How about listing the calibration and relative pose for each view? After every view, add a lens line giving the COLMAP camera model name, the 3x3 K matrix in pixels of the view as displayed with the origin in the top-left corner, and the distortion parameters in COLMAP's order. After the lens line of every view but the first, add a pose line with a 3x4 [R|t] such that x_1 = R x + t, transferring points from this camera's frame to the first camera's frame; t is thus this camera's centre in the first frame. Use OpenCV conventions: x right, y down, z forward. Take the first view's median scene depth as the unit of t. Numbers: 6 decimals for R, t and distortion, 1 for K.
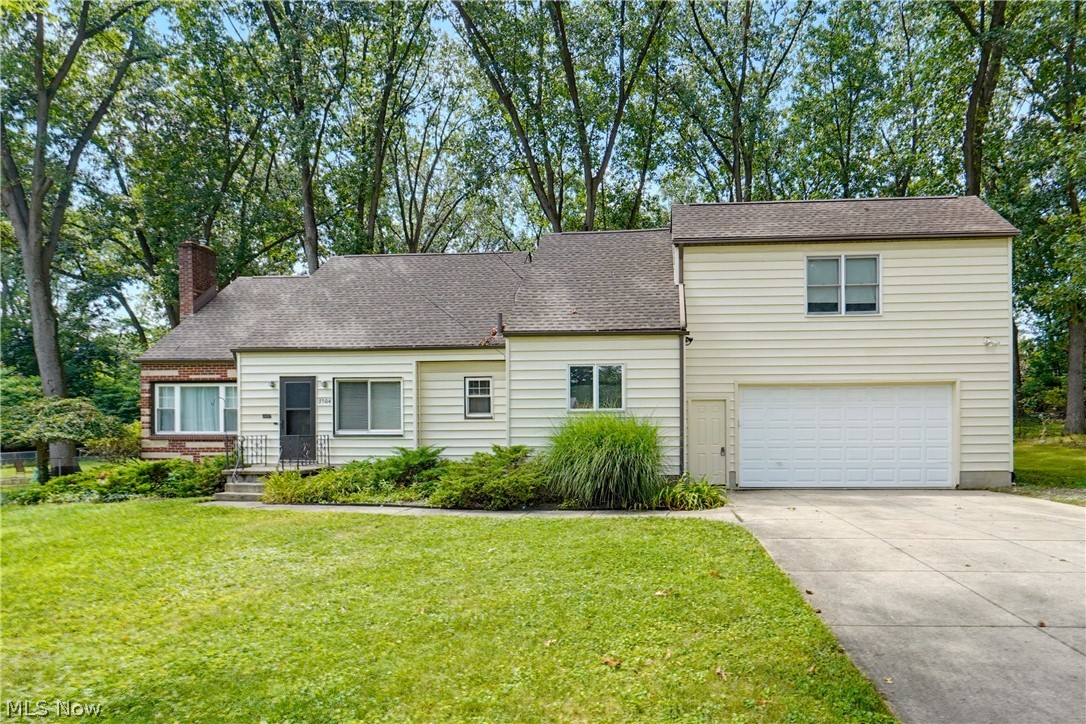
lens RADIAL K [[495.6, 0, 539.7], [0, 495.6, 362.0], [0, 0, 1]] dist [-0.005153, 0.003218]
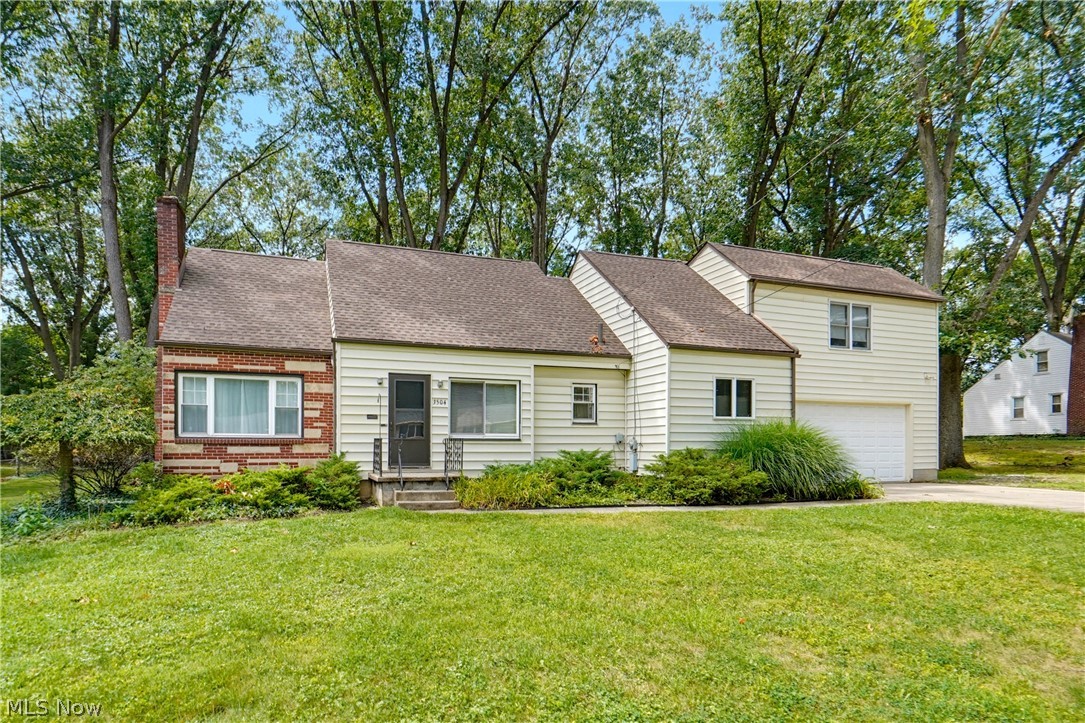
lens RADIAL K [[495.1, 0, 536.5], [0, 495.1, 363.7], [0, 0, 1]] dist [-0.005153, 0.003218]
pose [[0.938241, 0.061531, 0.340466, -0.582062], [-0.053930, 0.998040, -0.031753, 0.026856], [-0.341753, 0.011430, 0.939720, 0.067669]]
